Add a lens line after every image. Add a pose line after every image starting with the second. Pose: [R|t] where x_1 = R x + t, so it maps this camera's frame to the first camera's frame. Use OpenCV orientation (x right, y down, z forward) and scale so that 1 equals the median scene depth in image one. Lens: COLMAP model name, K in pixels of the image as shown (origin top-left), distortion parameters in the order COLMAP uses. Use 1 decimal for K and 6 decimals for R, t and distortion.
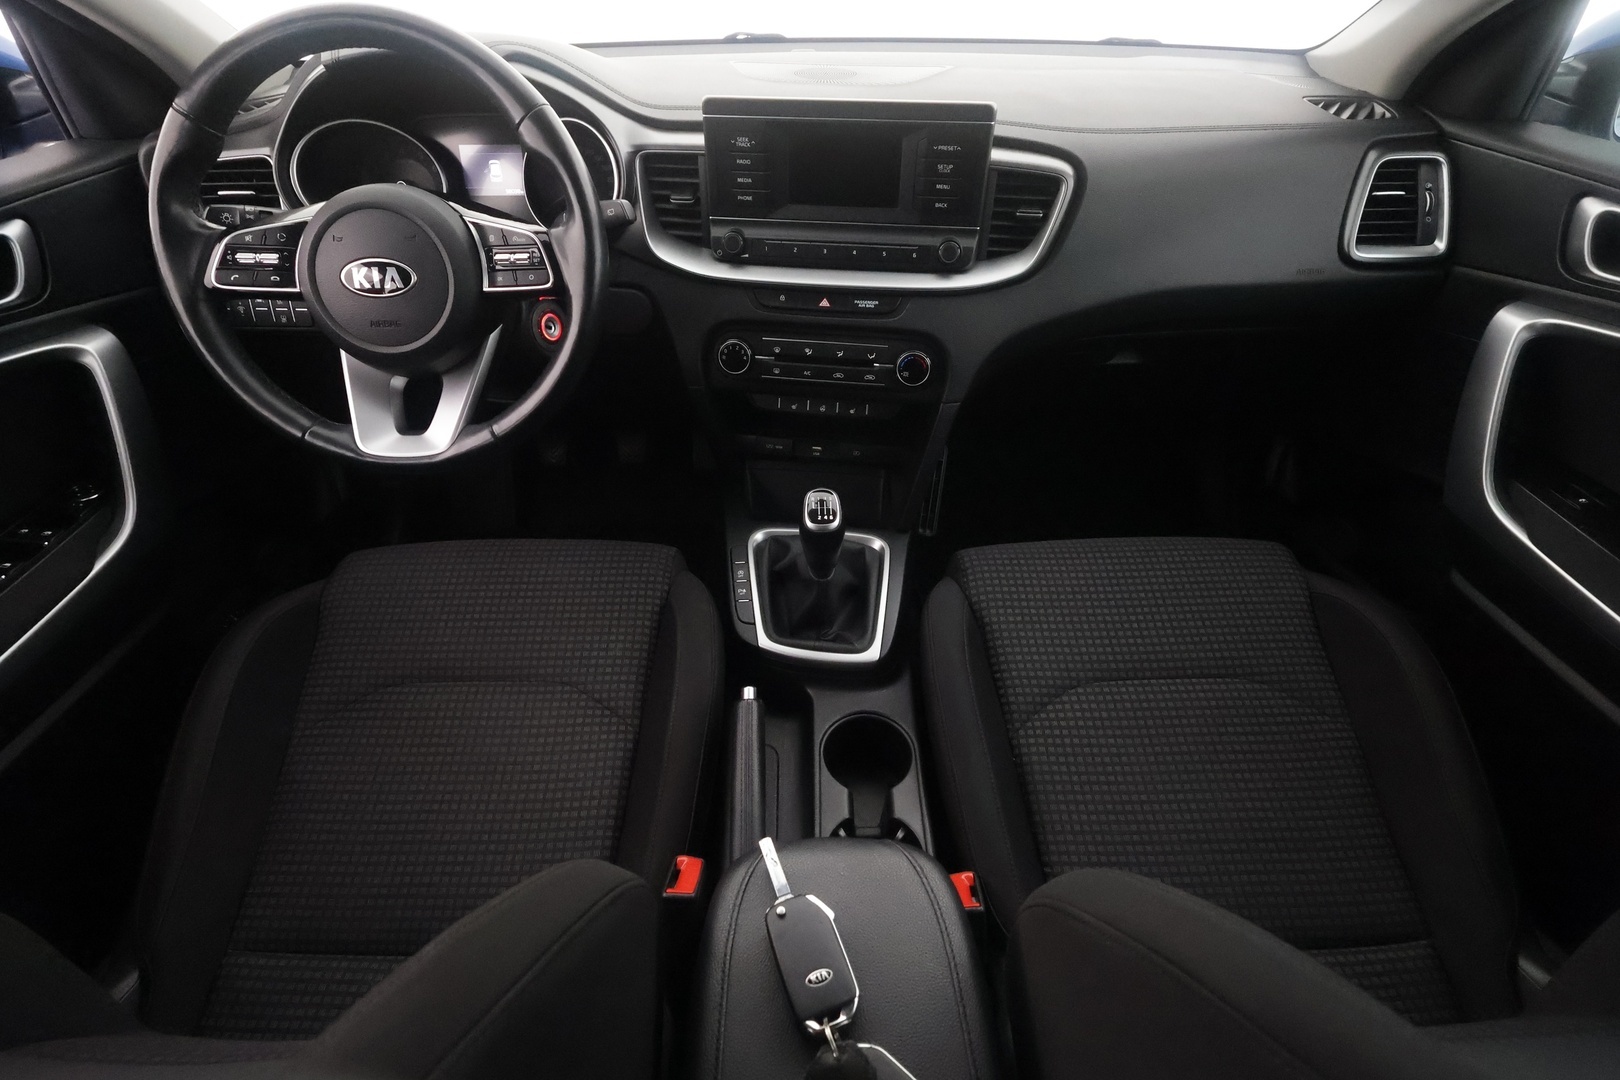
lens RADIAL K [[751.2, 0, 808.2], [0, 751.2, 542.1], [0, 0, 1]] dist [-0.003140, 0.003482]
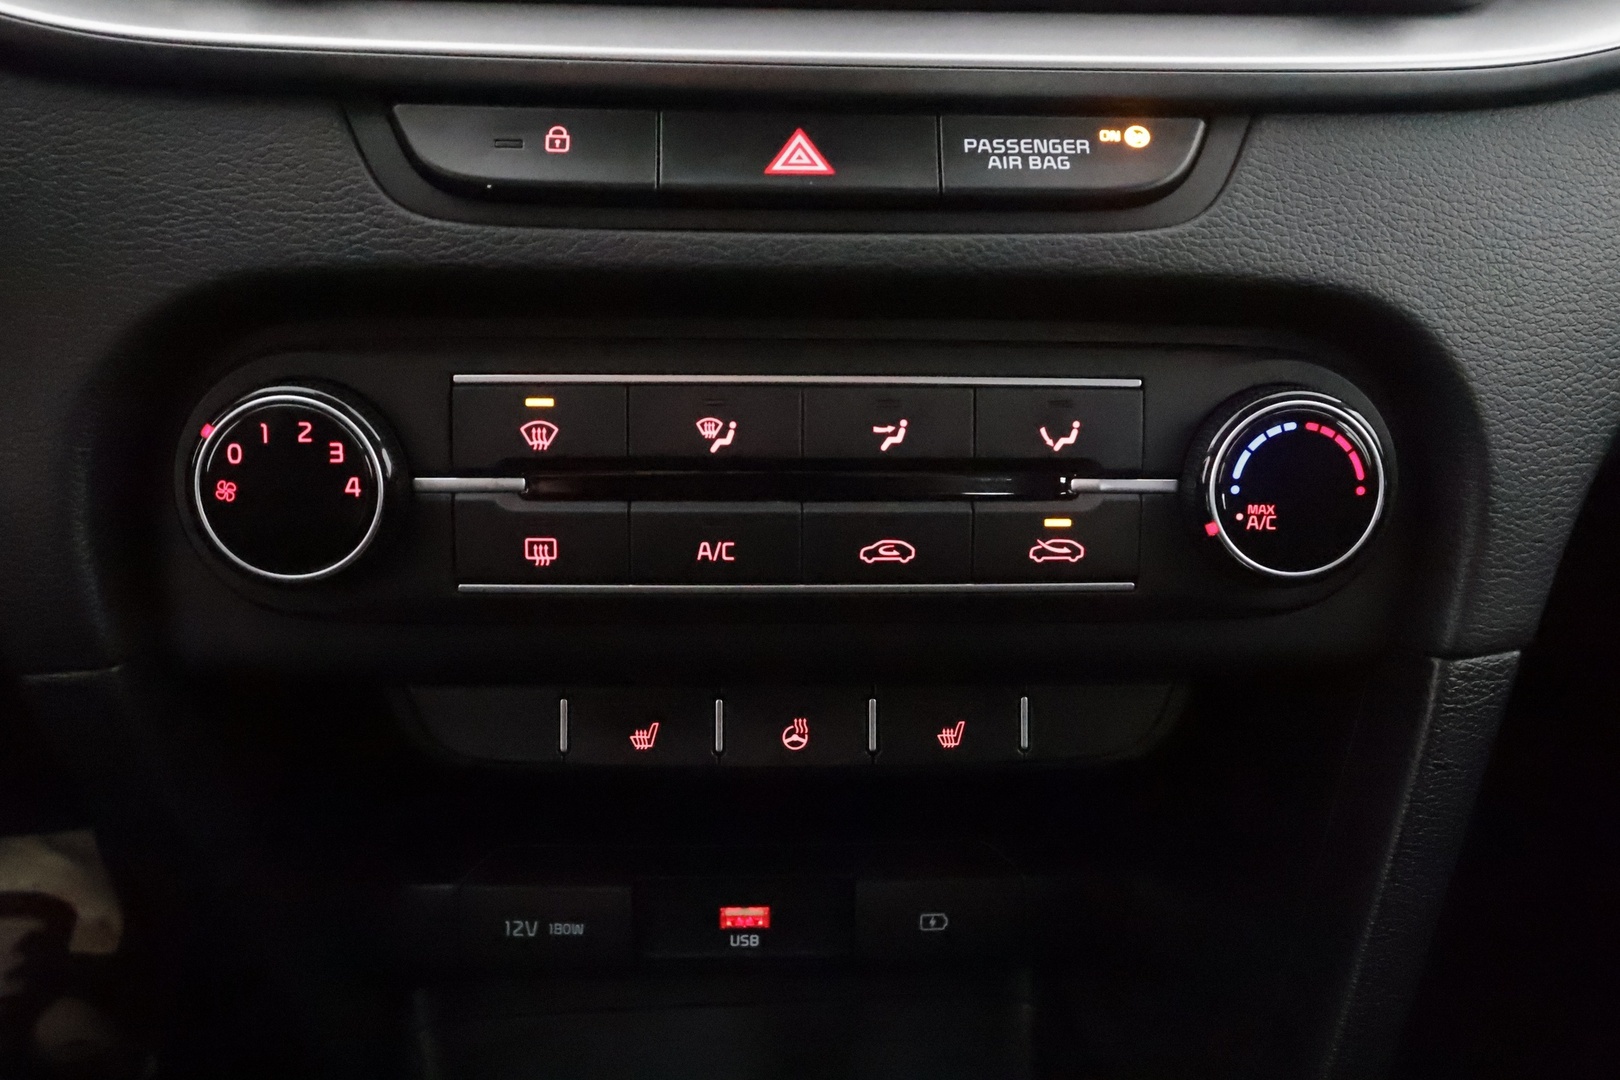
lens RADIAL K [[1284.4, 0, 809.0], [0, 1284.4, 543.8], [0, 0, 1]] dist [0.000153, 0.001553]
pose [[0.982222, -0.057598, 0.178670, -0.036562], [0.107639, 0.952568, -0.284655, -0.144579], [-0.153800, 0.298826, 0.941833, 0.748168]]
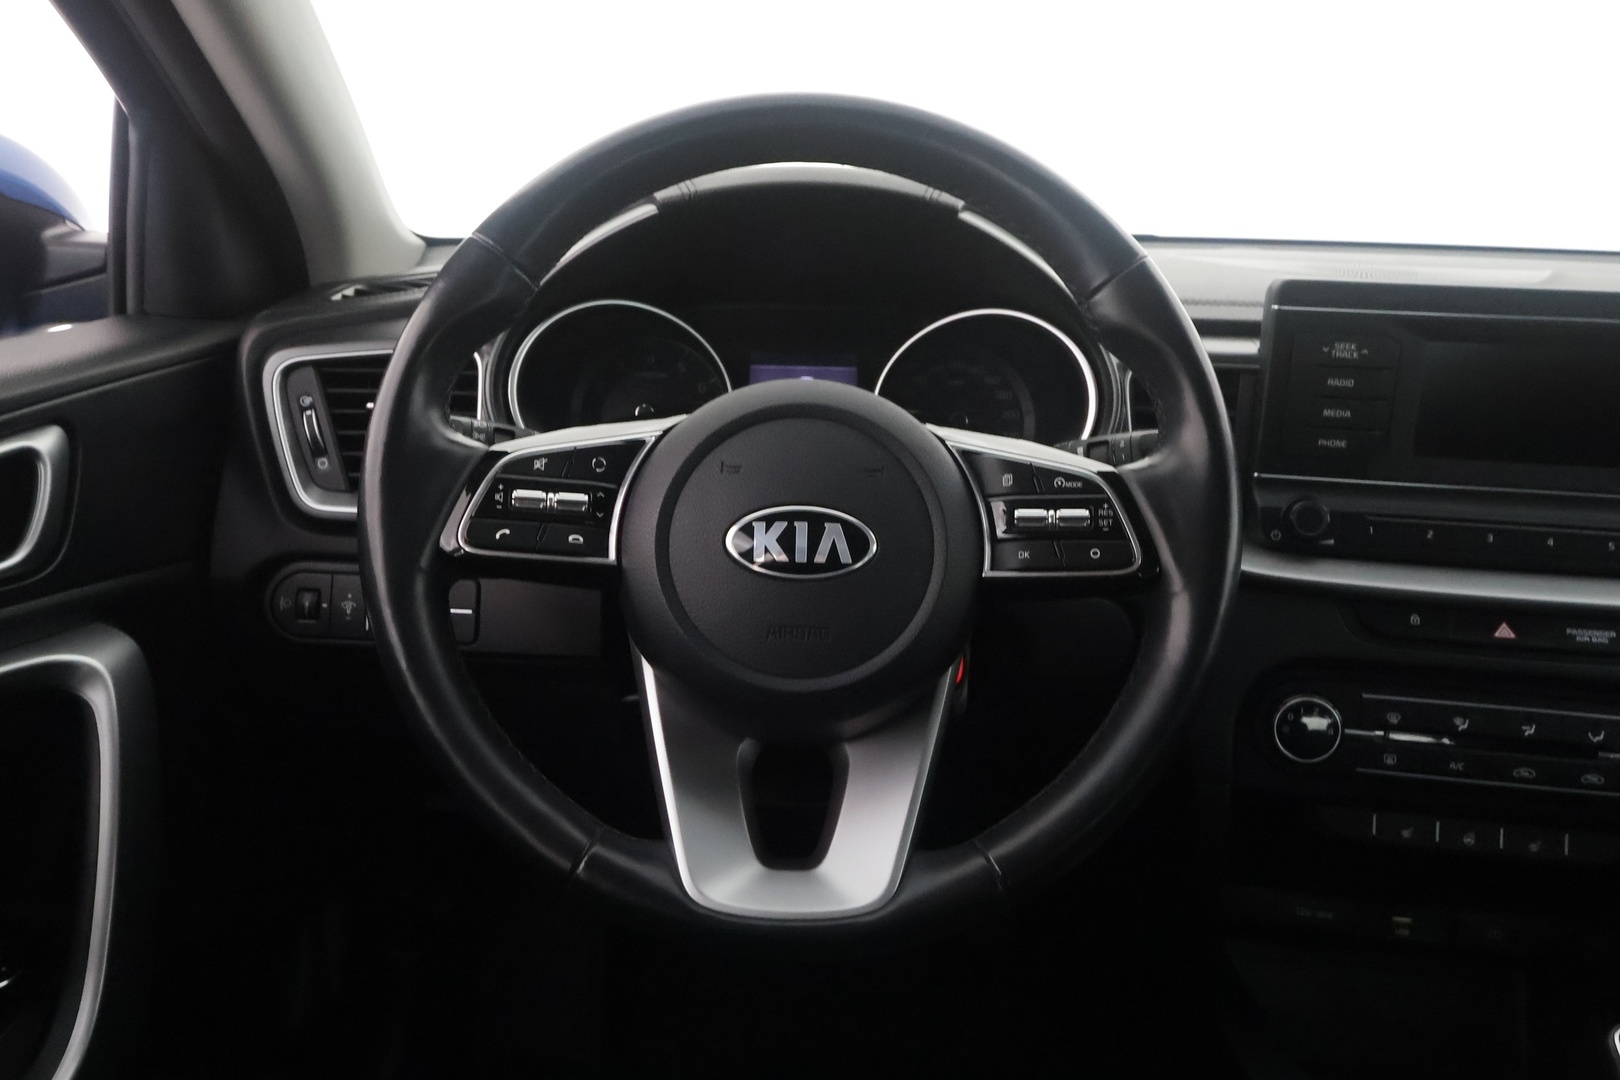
lens RADIAL K [[1233.3, 0, 808.7], [0, 1233.3, 552.2], [0, 0, 1]] dist [0.014588, -0.017931]
pose [[0.999456, 0.032081, -0.007650, -0.453727], [-0.032551, 0.922215, -0.385306, -0.028348], [-0.005306, 0.385345, 0.922757, 0.206508]]
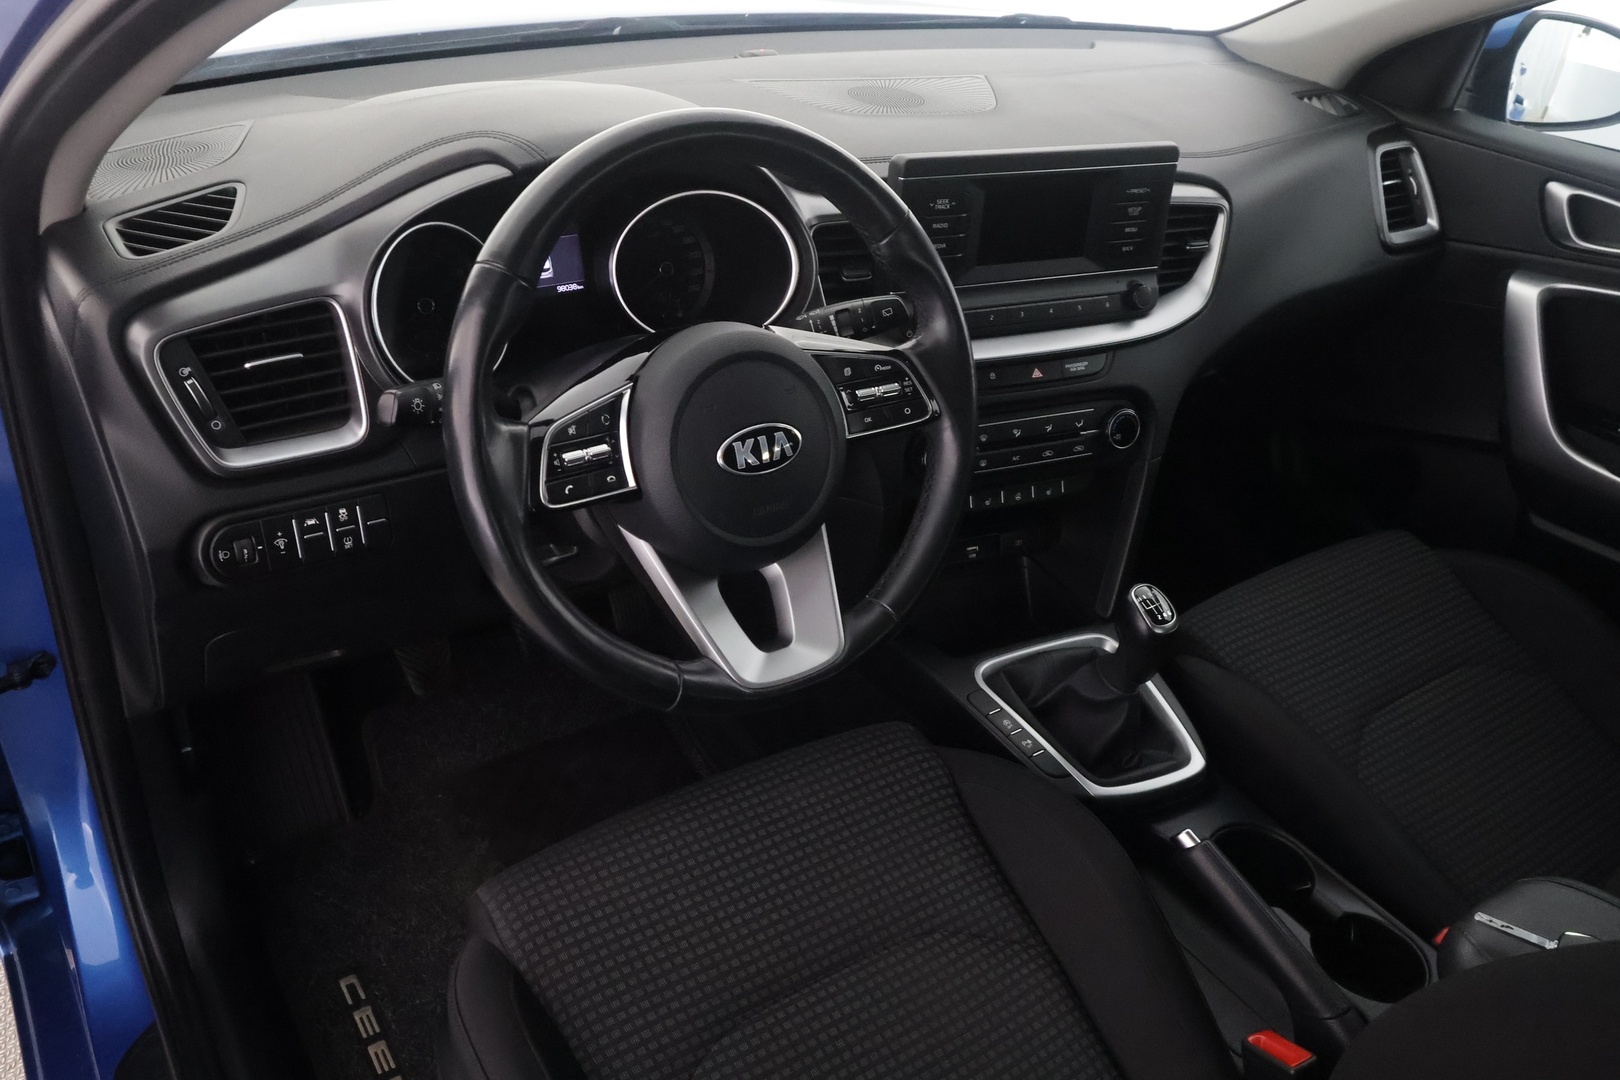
lens RADIAL K [[1284.4, 0, 799.2], [0, 1284.4, 541.7], [0, 0, 1]] dist [0.000153, 0.001553]
pose [[0.836224, -0.230712, 0.497496, -0.964056], [0.280220, 0.959583, -0.026008, -0.178325], [-0.471388, 0.161157, 0.867076, -0.082573]]
